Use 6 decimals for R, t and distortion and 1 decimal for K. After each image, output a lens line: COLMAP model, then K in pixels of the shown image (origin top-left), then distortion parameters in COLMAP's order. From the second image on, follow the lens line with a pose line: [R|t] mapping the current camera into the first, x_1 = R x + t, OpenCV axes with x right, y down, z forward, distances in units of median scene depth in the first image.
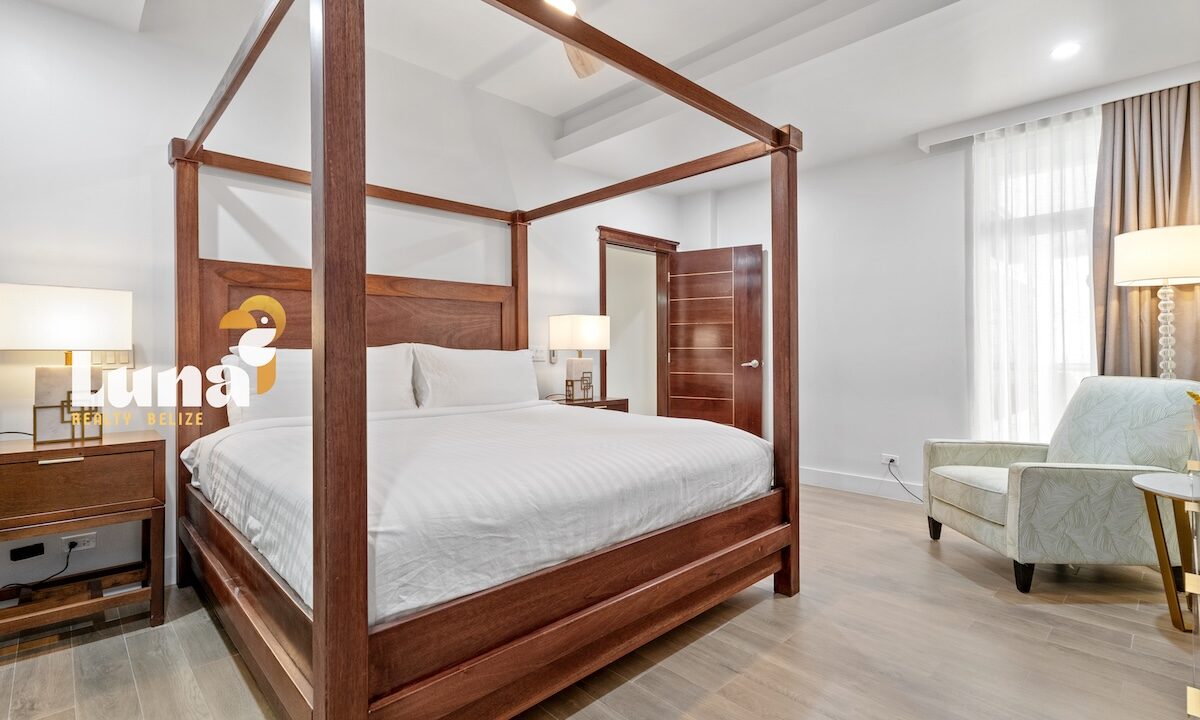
lens RADIAL K [[560.5, 0, 596.4], [0, 560.5, 350.1], [0, 0, 1]] dist [0.000085, 0.000271]
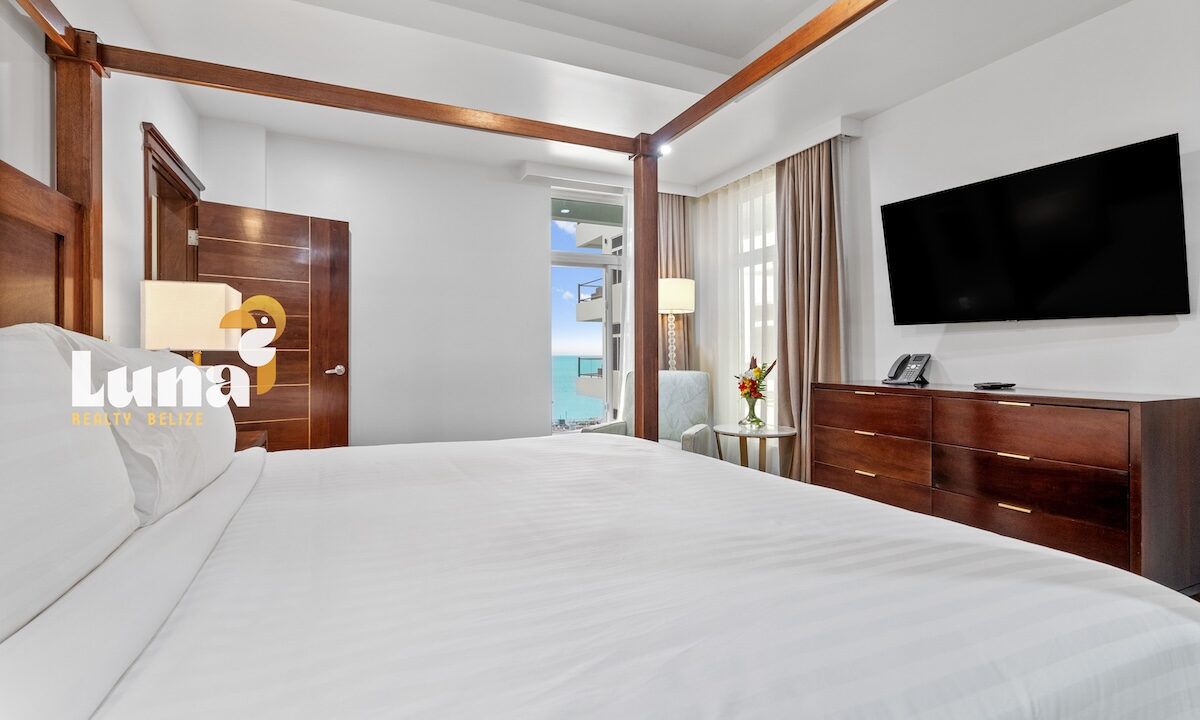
lens RADIAL K [[560.5, 0, 596.4], [0, 560.5, 350.1], [0, 0, 1]] dist [0.000085, 0.000271]
pose [[0.326382, 0.009140, 0.945194, -0.427182], [0.000787, 0.999950, -0.009941, 0.004773], [-0.945237, 0.003989, 0.326359, 0.486358]]
